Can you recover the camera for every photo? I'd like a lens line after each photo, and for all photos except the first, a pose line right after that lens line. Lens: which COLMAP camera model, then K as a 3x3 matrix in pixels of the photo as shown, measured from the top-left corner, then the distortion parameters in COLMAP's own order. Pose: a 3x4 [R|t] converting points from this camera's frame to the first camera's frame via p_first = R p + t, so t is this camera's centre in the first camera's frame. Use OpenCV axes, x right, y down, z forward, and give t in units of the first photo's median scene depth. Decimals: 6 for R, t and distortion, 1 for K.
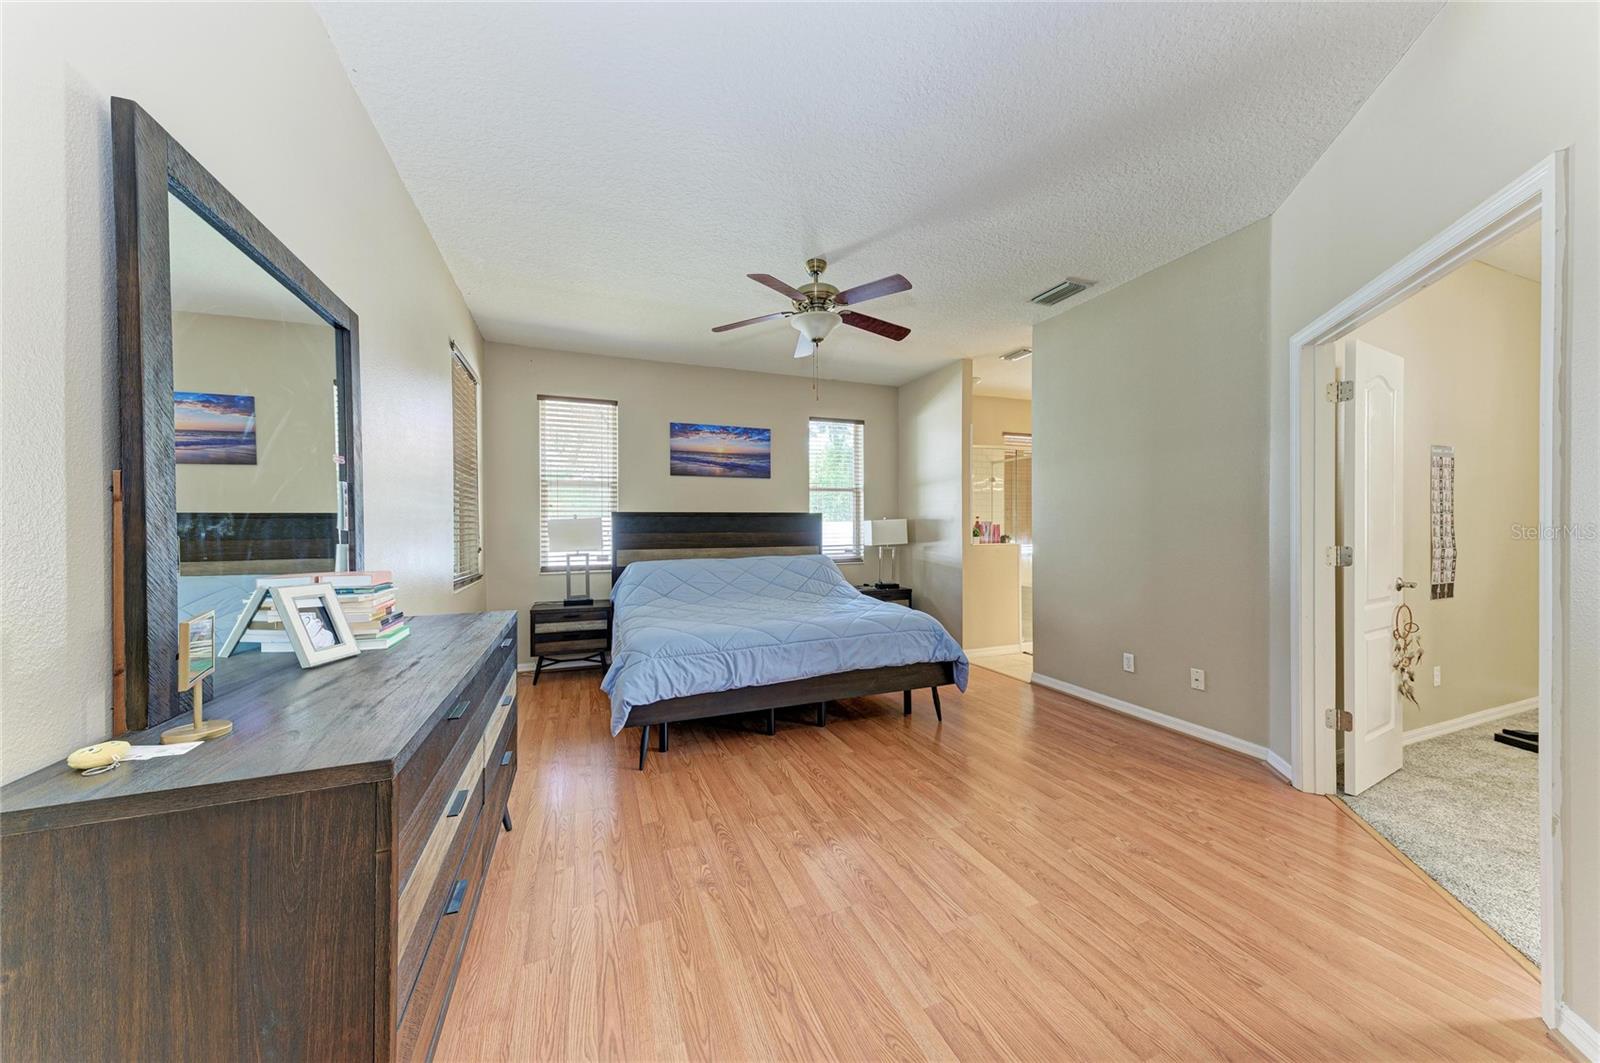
lens RADIAL K [[539.9, 0, 803.1], [0, 539.9, 532.4], [0, 0, 1]] dist [0.020724, -0.005206]
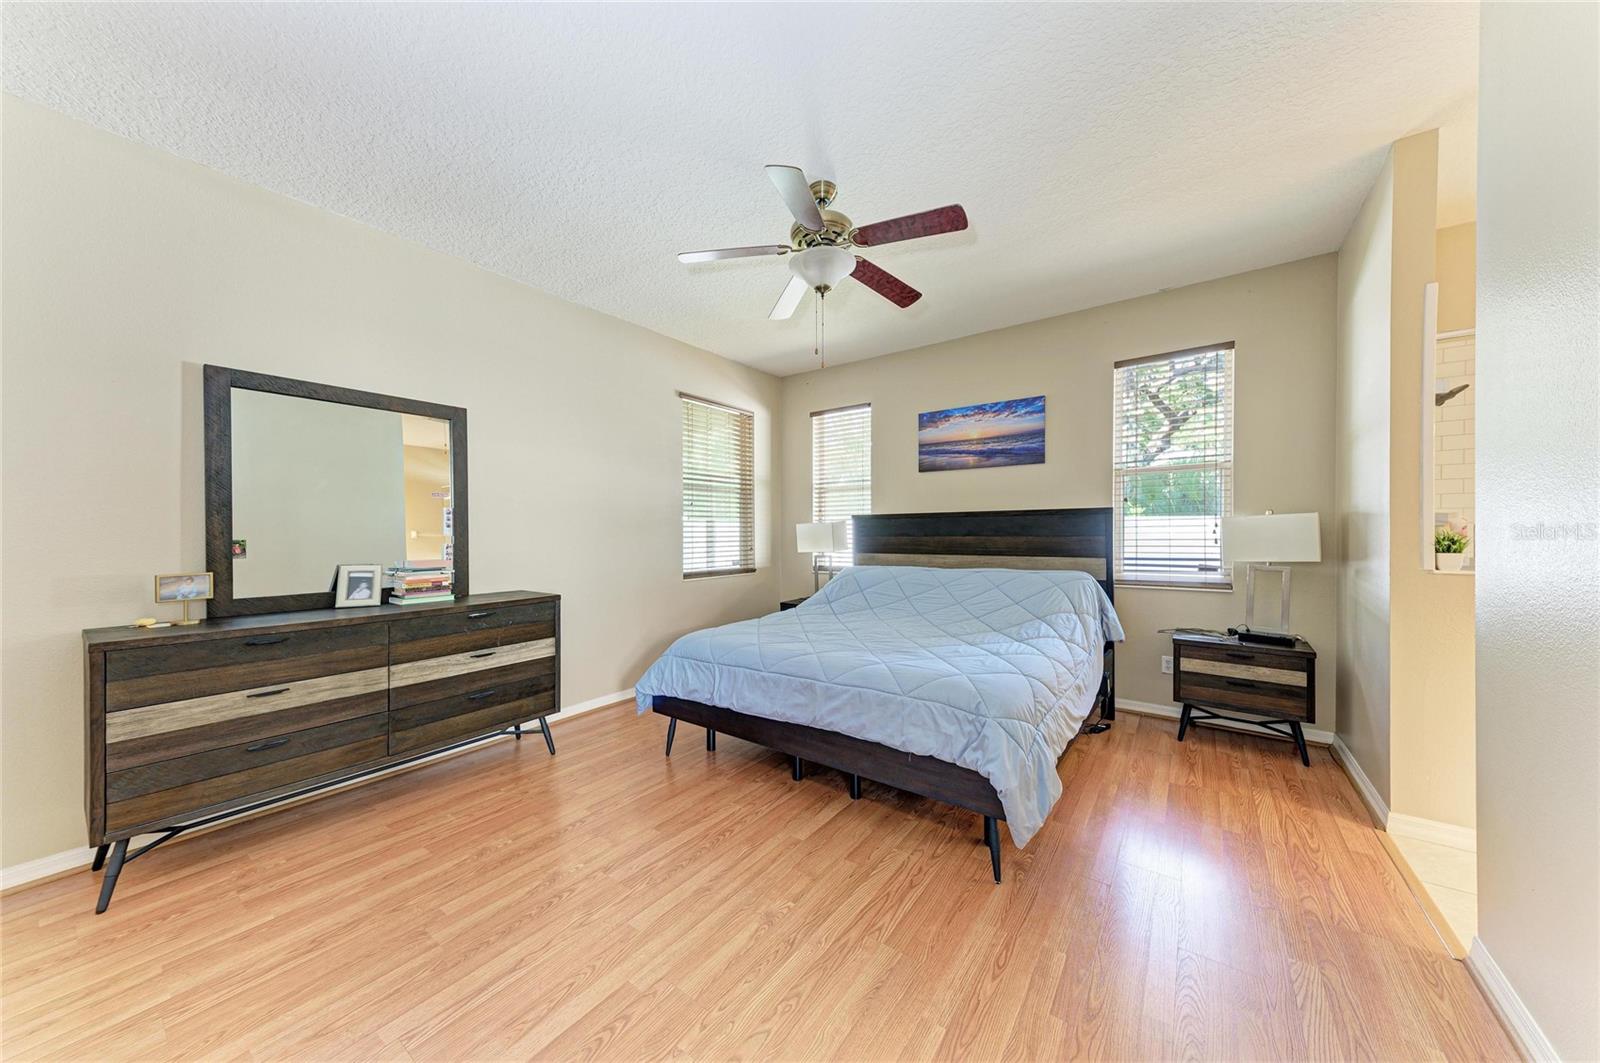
lens RADIAL K [[539.9, 0, 803.1], [0, 539.9, 532.4], [0, 0, 1]] dist [0.020724, -0.005206]
pose [[0.529153, 0.005116, -0.848511, 0.417315], [-0.001851, 0.999986, 0.004875, -0.009277], [0.848524, -0.001009, 0.529156, 0.355609]]
